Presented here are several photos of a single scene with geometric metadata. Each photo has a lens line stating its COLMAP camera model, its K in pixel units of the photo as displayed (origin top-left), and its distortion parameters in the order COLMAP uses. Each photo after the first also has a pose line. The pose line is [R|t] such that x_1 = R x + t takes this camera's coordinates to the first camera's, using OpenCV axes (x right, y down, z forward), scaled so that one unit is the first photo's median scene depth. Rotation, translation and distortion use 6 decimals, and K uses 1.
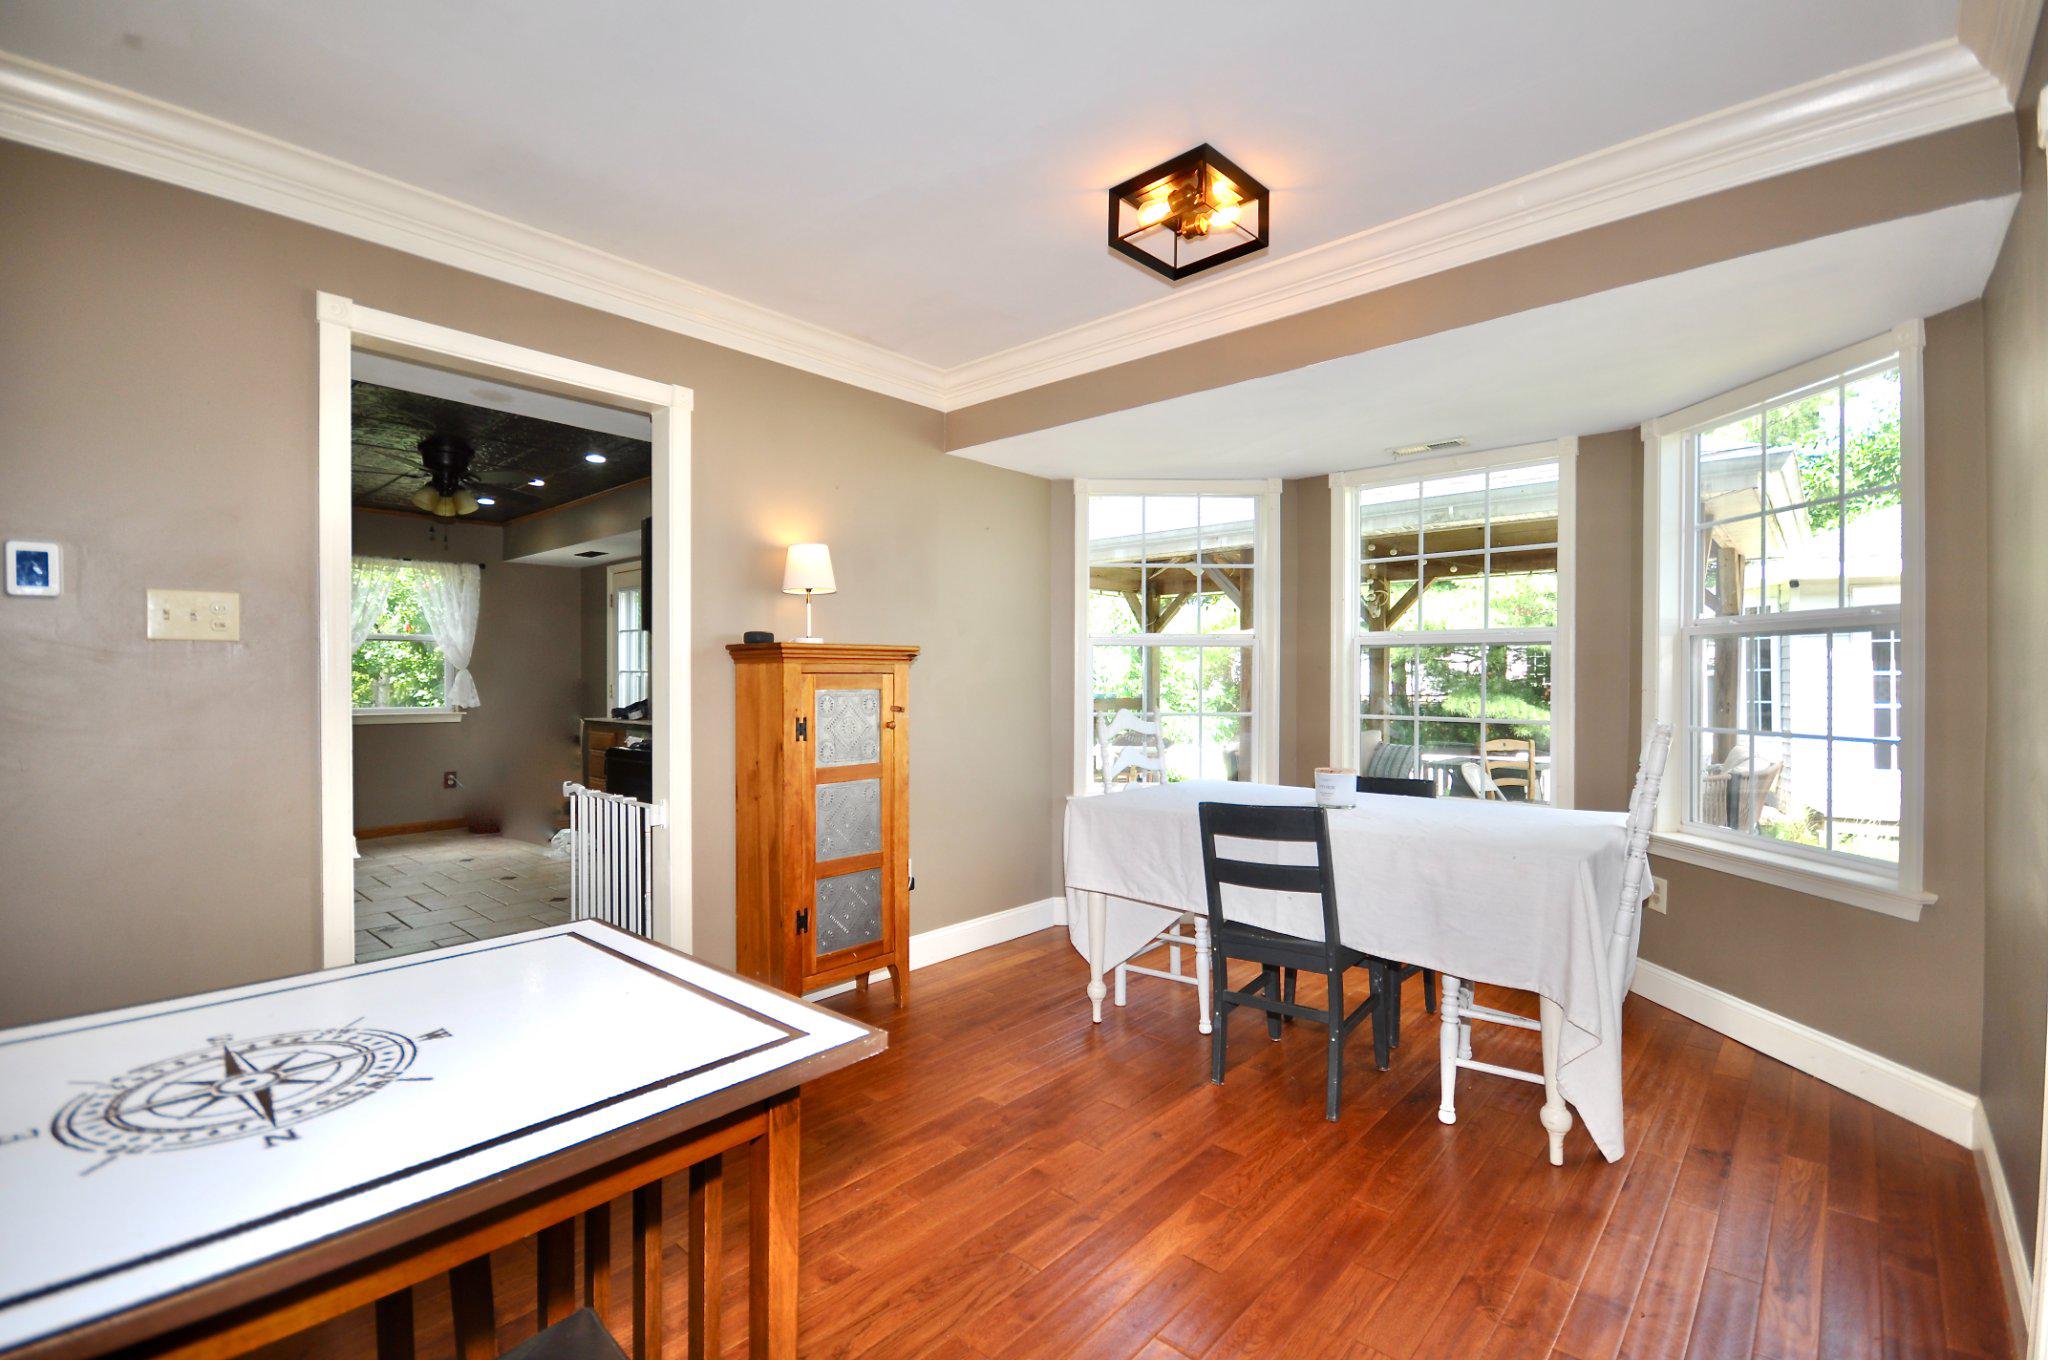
lens RADIAL K [[908.6, 0, 1024.0], [0, 908.6, 680.0], [0, 0, 1]] dist [0.001945, 0.000292]
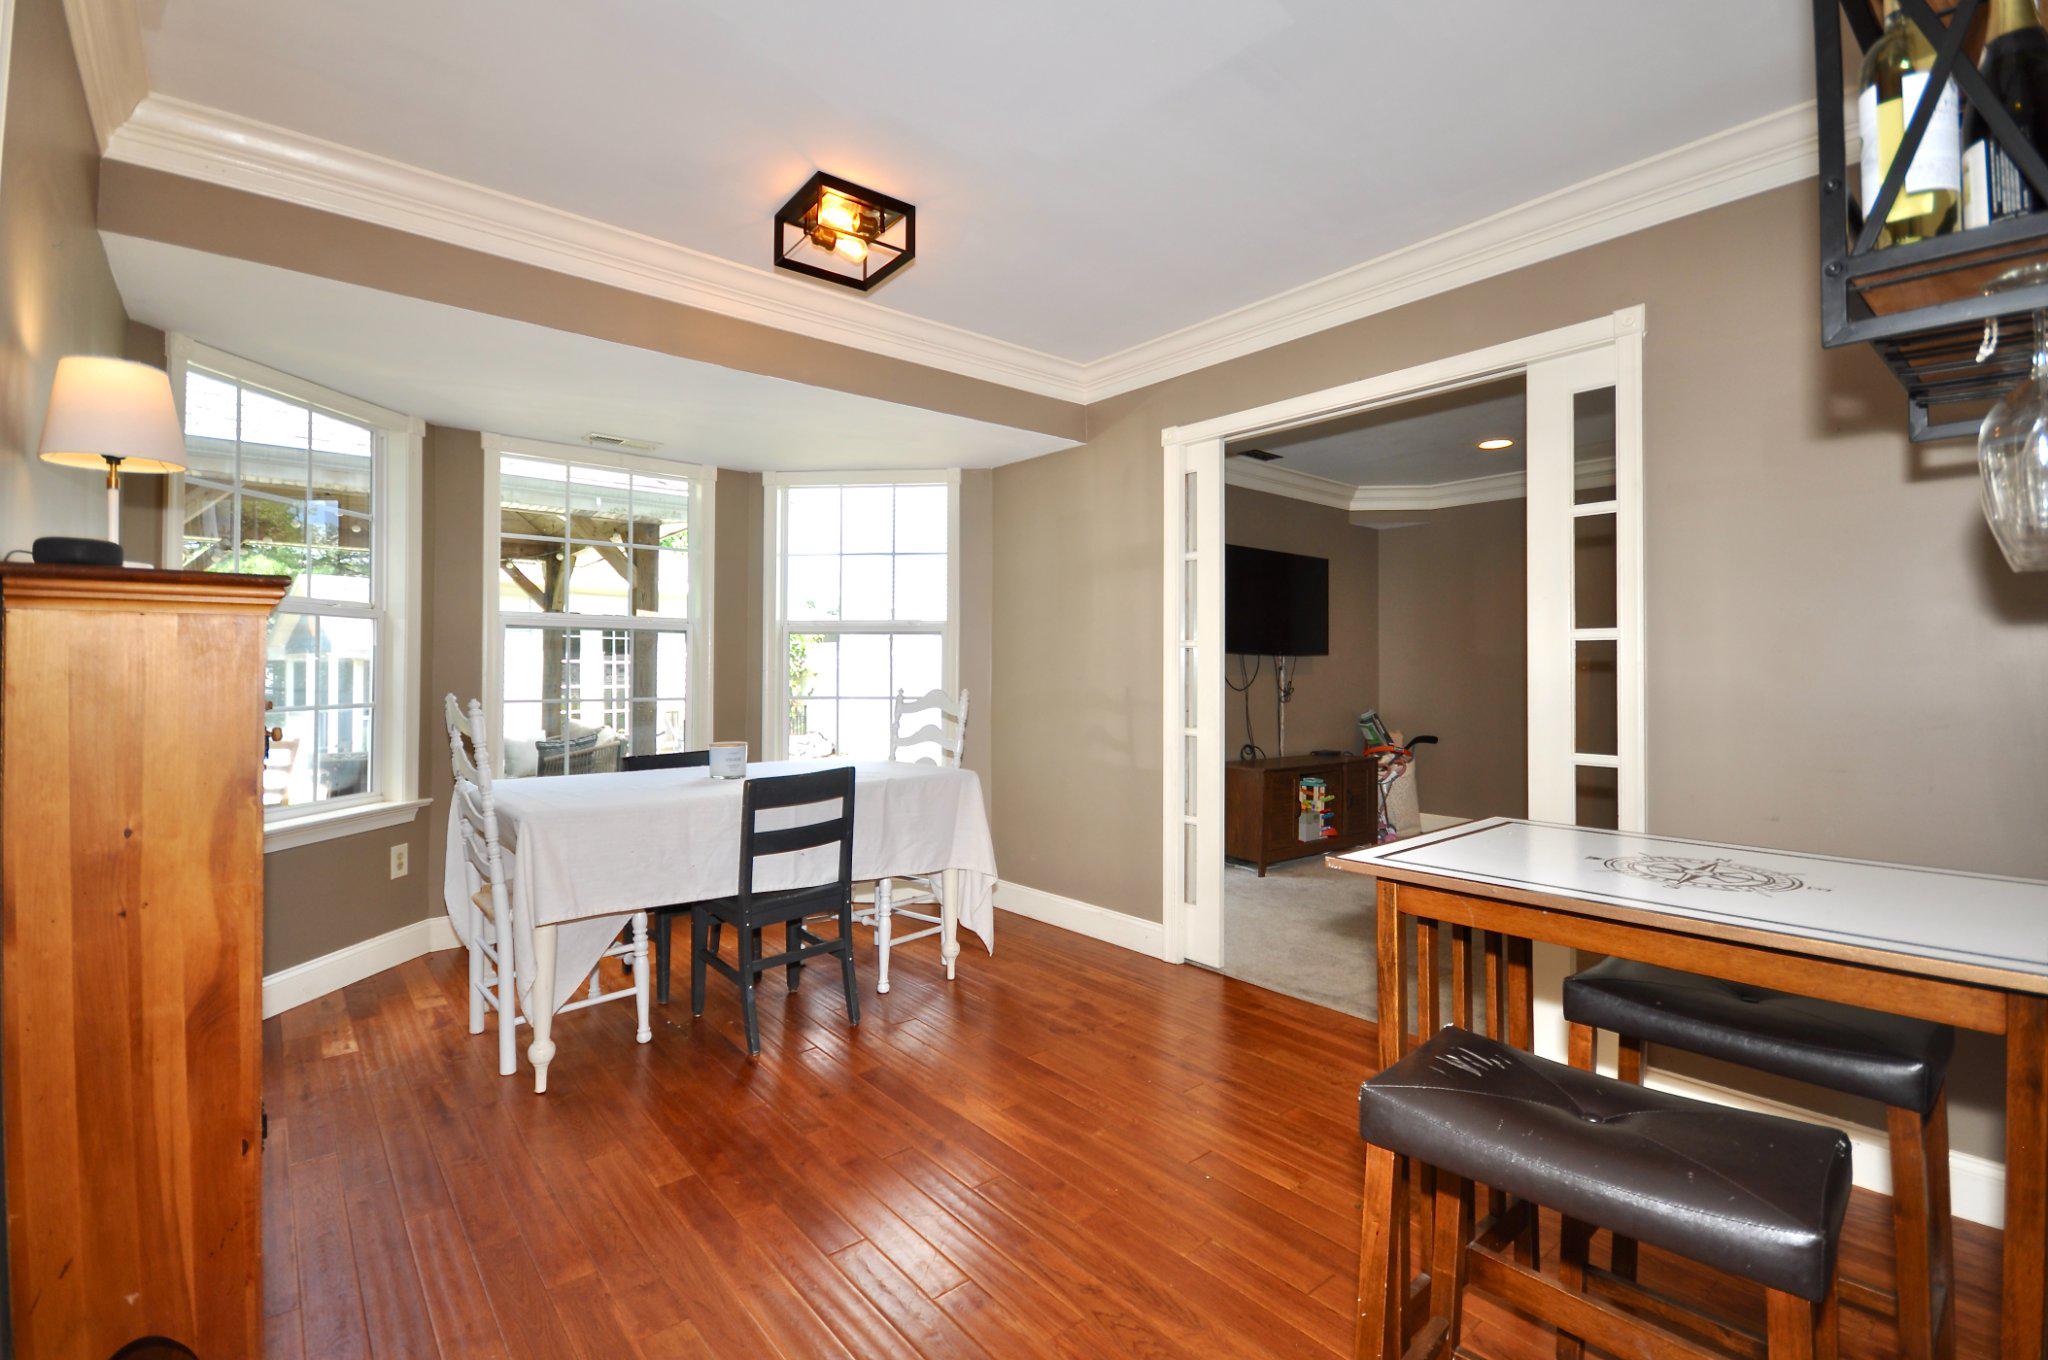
lens RADIAL K [[910.8, 0, 1026.1], [0, 910.8, 665.4], [0, 0, 1]] dist [0.000762, 0.000028]
pose [[0.138689, 0.005281, 0.990322, -0.695925], [0.000769, 0.999985, -0.005440, 0.011717], [-0.990336, 0.001516, 0.138682, 0.509179]]
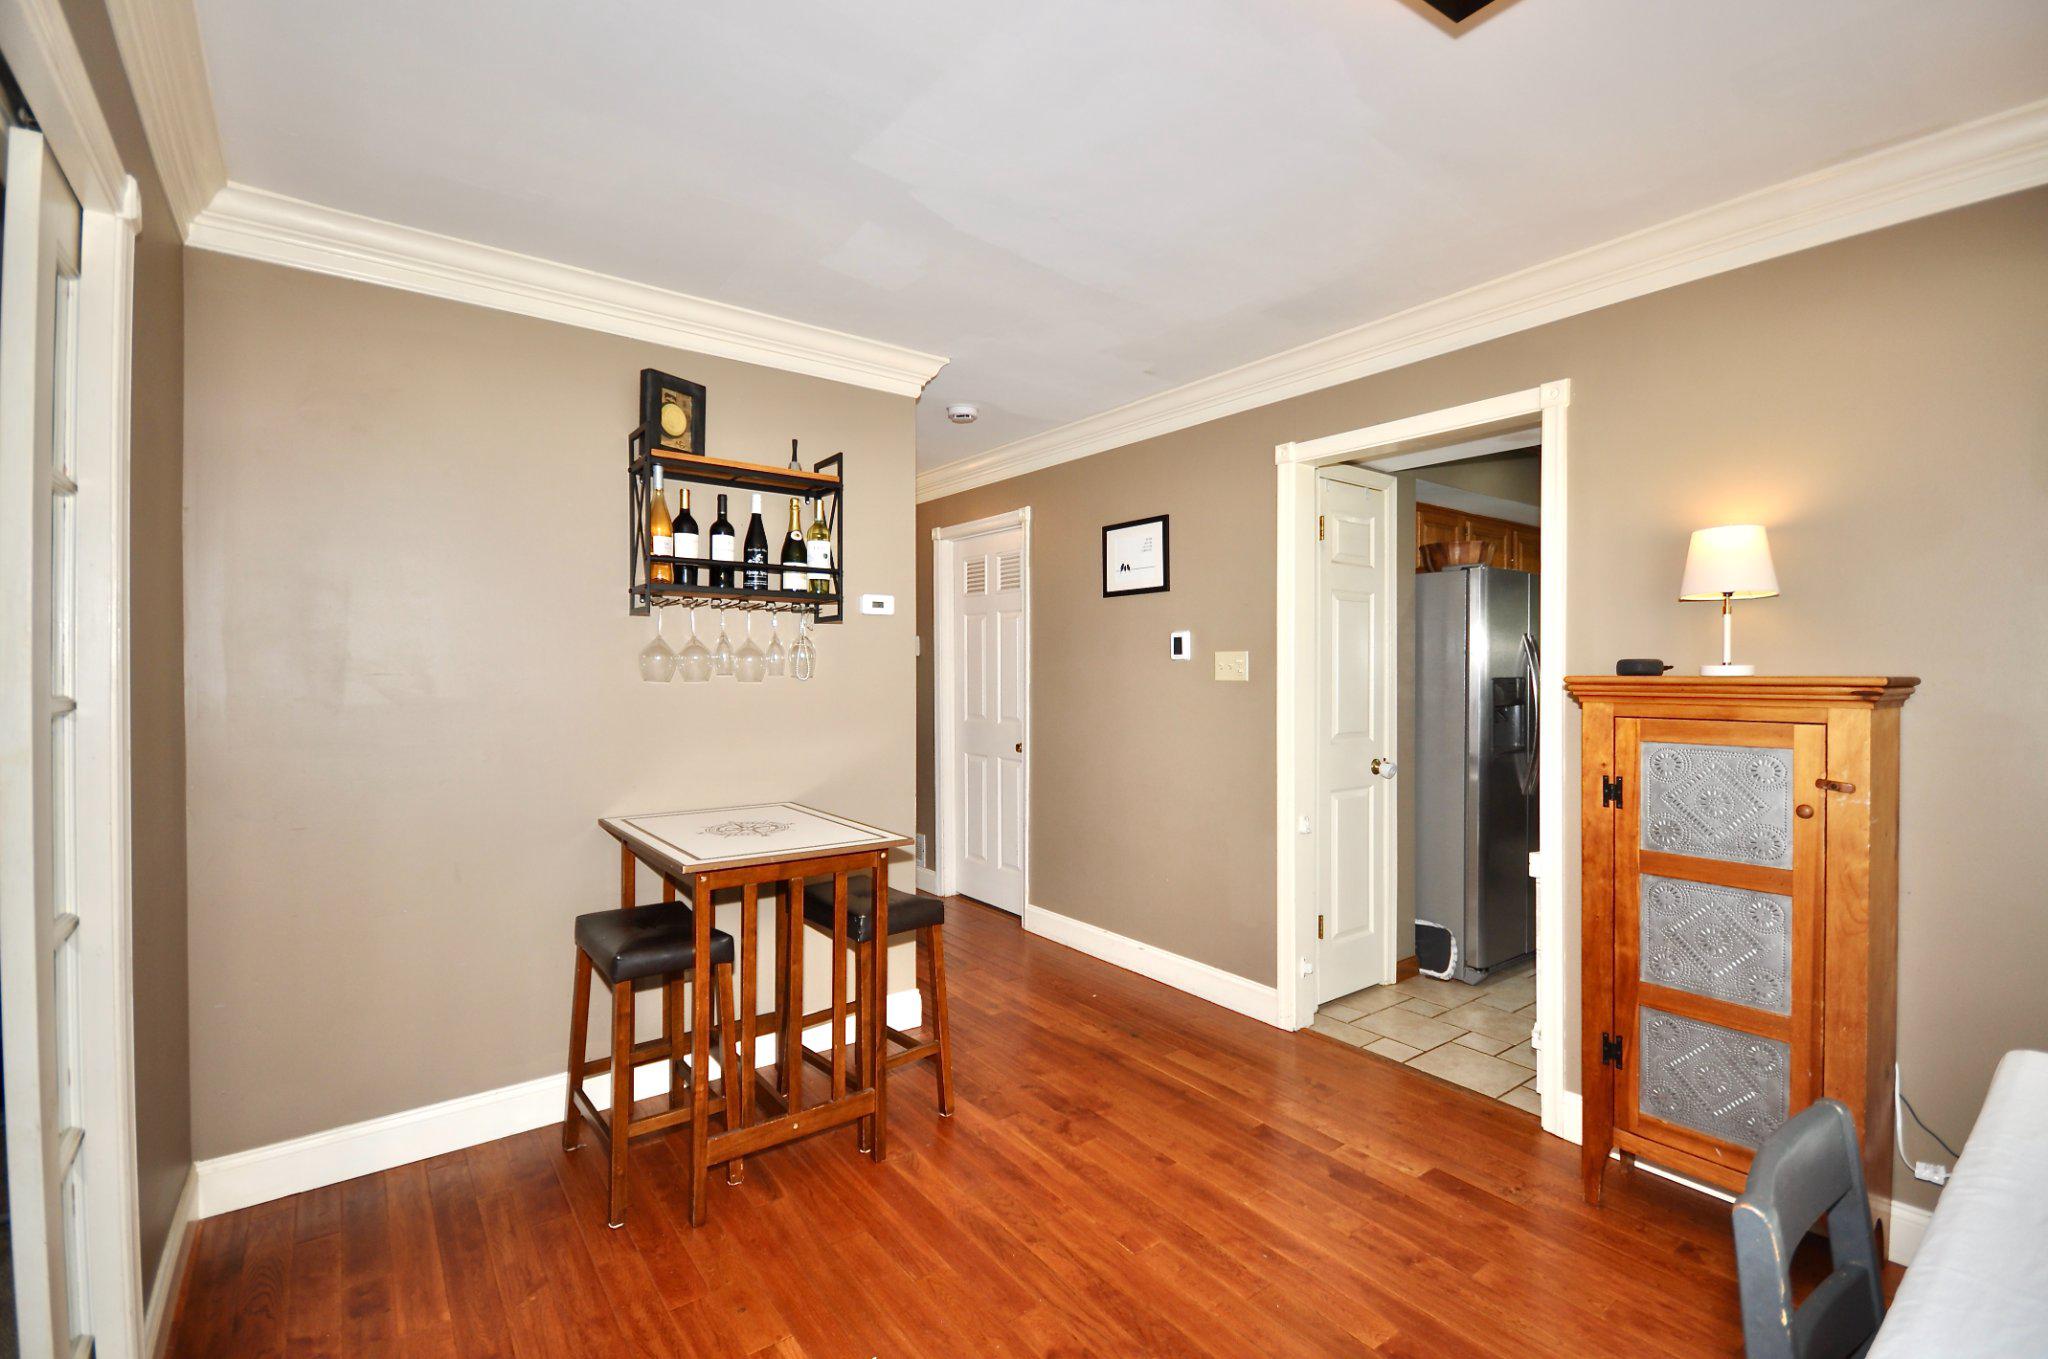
lens RADIAL K [[908.6, 0, 1024.0], [0, 908.6, 679.5], [0, 0, 1]] dist [0.001945, 0.000292]
pose [[-0.199460, 0.011572, -0.979838, 0.586153], [-0.001513, 0.999925, 0.012117, -0.046973], [0.979905, 0.003899, -0.199427, 0.676592]]
